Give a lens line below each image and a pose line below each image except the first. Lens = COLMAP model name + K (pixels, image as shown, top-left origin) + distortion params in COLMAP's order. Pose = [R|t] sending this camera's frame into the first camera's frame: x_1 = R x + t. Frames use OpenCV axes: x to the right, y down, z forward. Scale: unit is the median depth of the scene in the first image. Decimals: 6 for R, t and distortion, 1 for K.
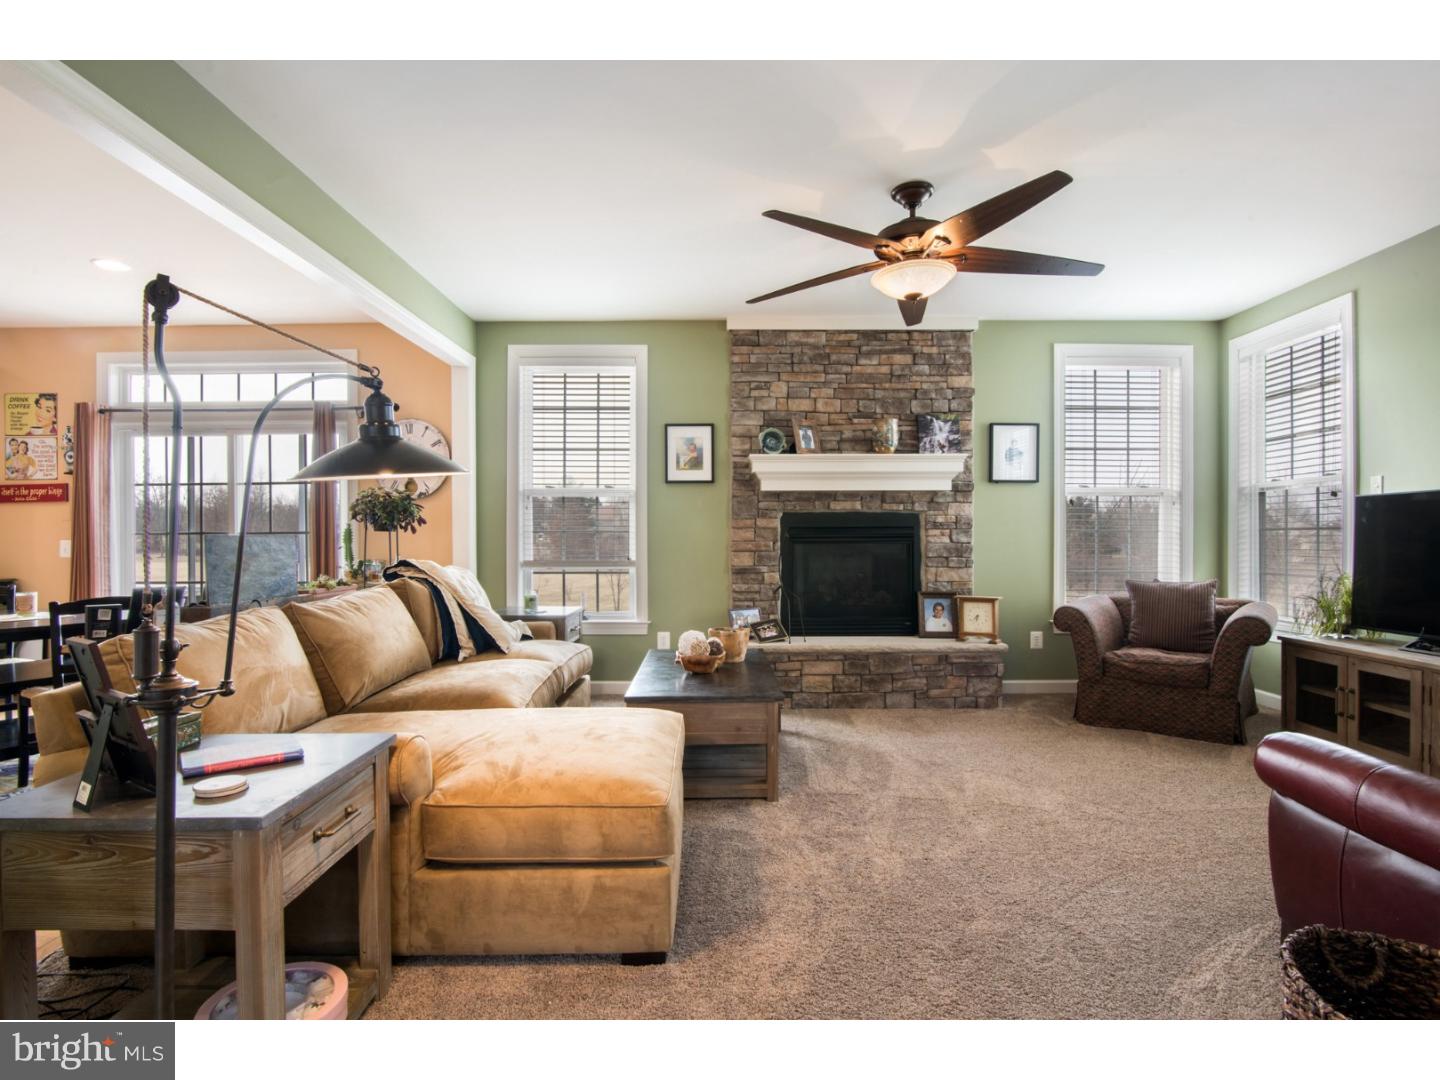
lens RADIAL K [[700.8, 0, 727.1], [0, 700.8, 539.6], [0, 0, 1]] dist [0.005153, 0.001618]
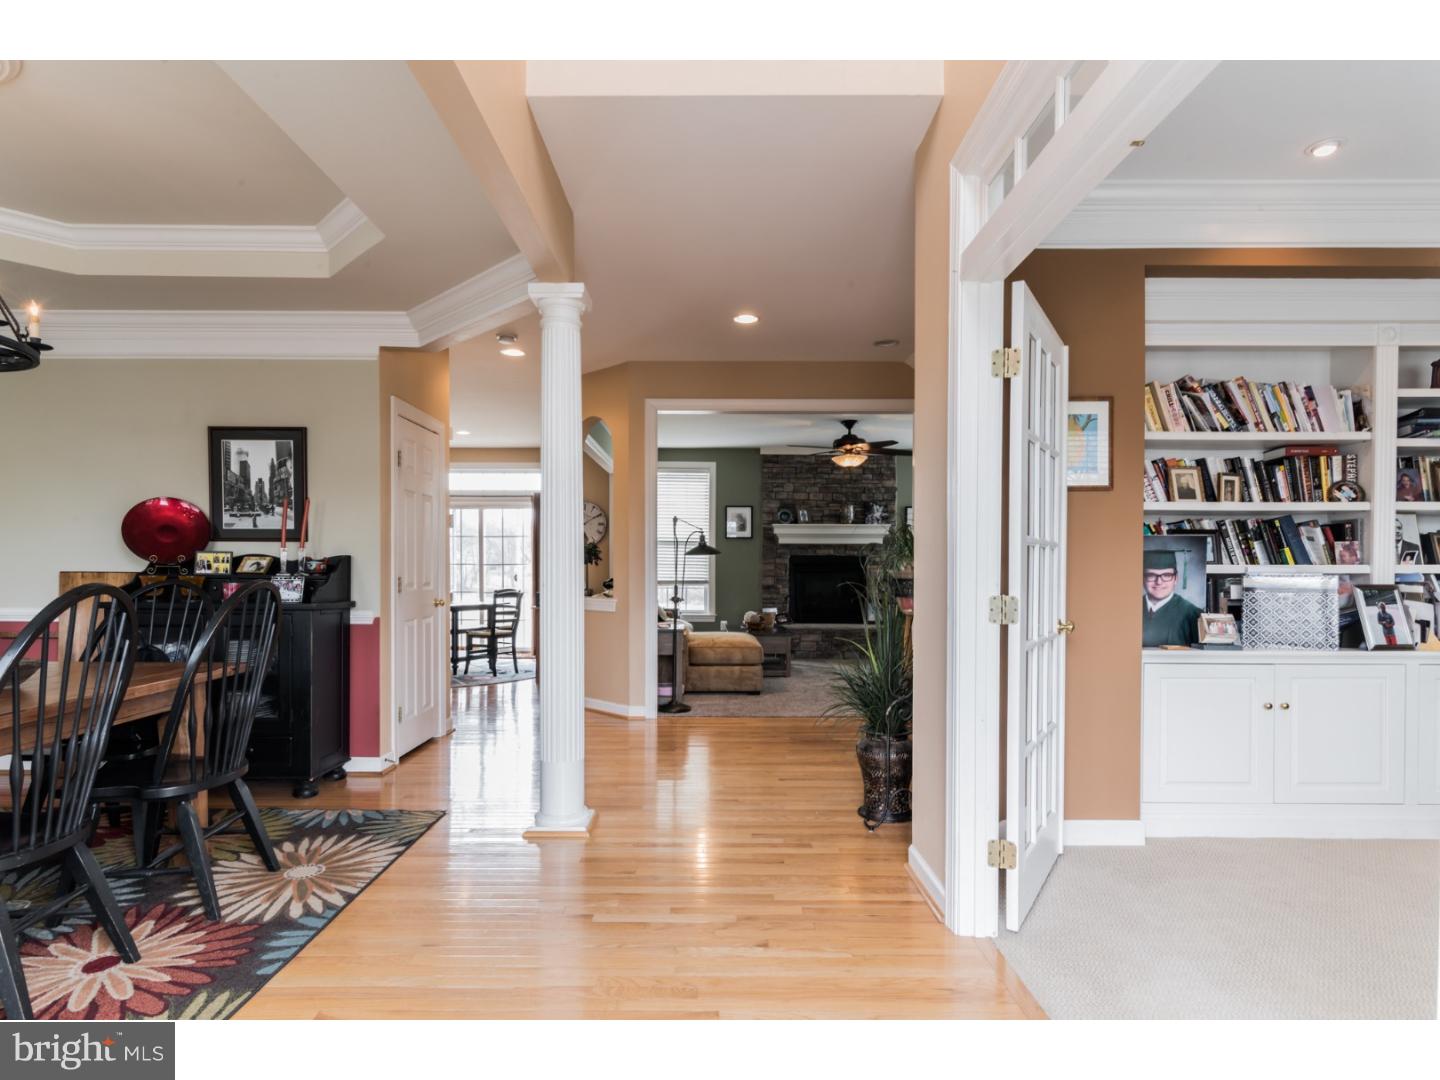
lens RADIAL K [[841.0, 0, 691.7], [0, 841.0, 572.5], [0, 0, 1]] dist [-0.000832, -0.000365]
pose [[0.999731, 0.007226, -0.022026, -0.128281], [-0.007104, 0.999959, 0.005599, -0.004062], [0.022066, -0.005441, 0.999742, -1.190194]]
